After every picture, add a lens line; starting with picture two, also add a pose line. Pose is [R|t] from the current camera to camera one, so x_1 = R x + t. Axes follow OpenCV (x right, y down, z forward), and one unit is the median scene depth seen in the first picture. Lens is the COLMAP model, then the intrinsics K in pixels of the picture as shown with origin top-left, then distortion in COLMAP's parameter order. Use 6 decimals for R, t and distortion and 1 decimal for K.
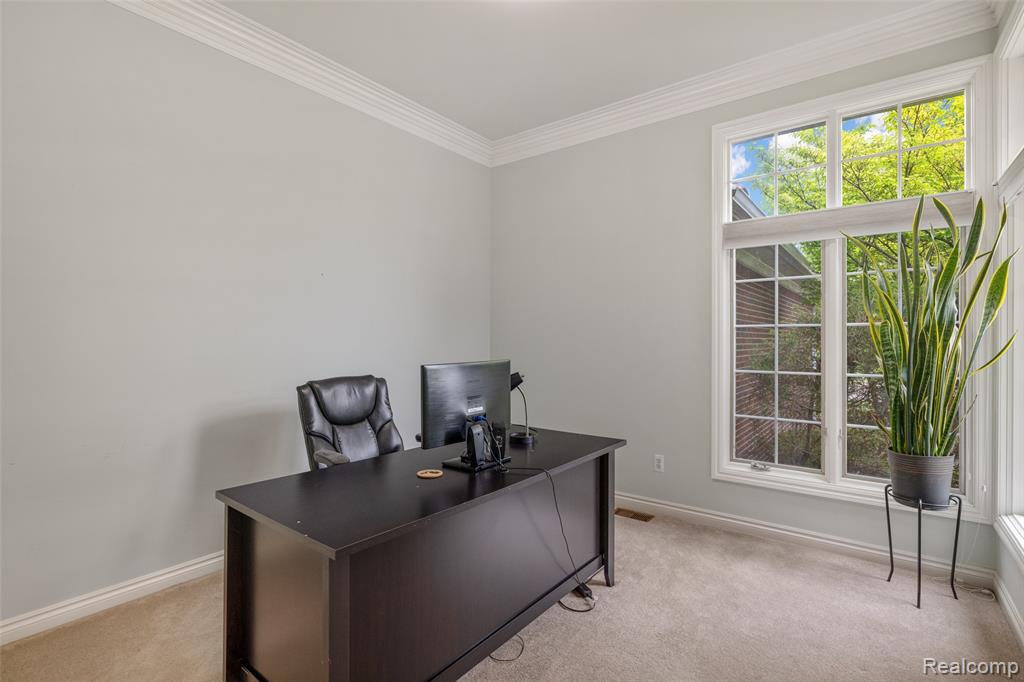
lens RADIAL K [[481.6, 0, 514.3], [0, 481.6, 336.8], [0, 0, 1]] dist [-0.002773, -0.000569]
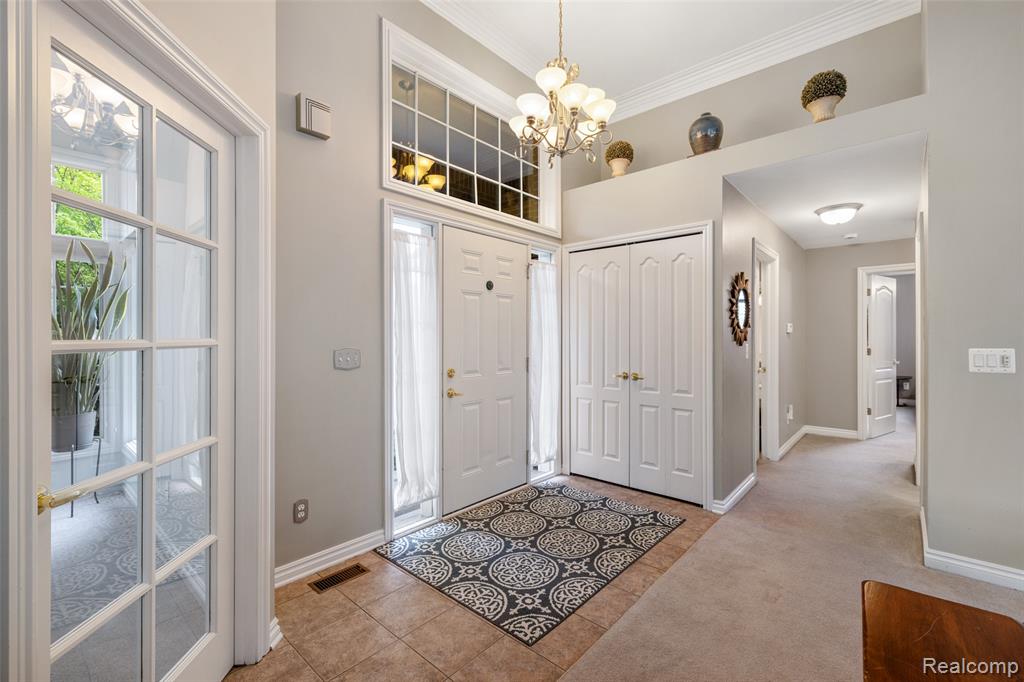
lens RADIAL K [[441.4, 0, 512.0], [0, 441.4, 341.0], [0, 0, 1]] dist [-0.000292, 0.000005]
pose [[0.075839, -0.009991, 0.997070, -0.400299], [-0.003838, 0.999939, 0.010312, -0.000478], [-0.997113, -0.004609, 0.075796, -0.446427]]
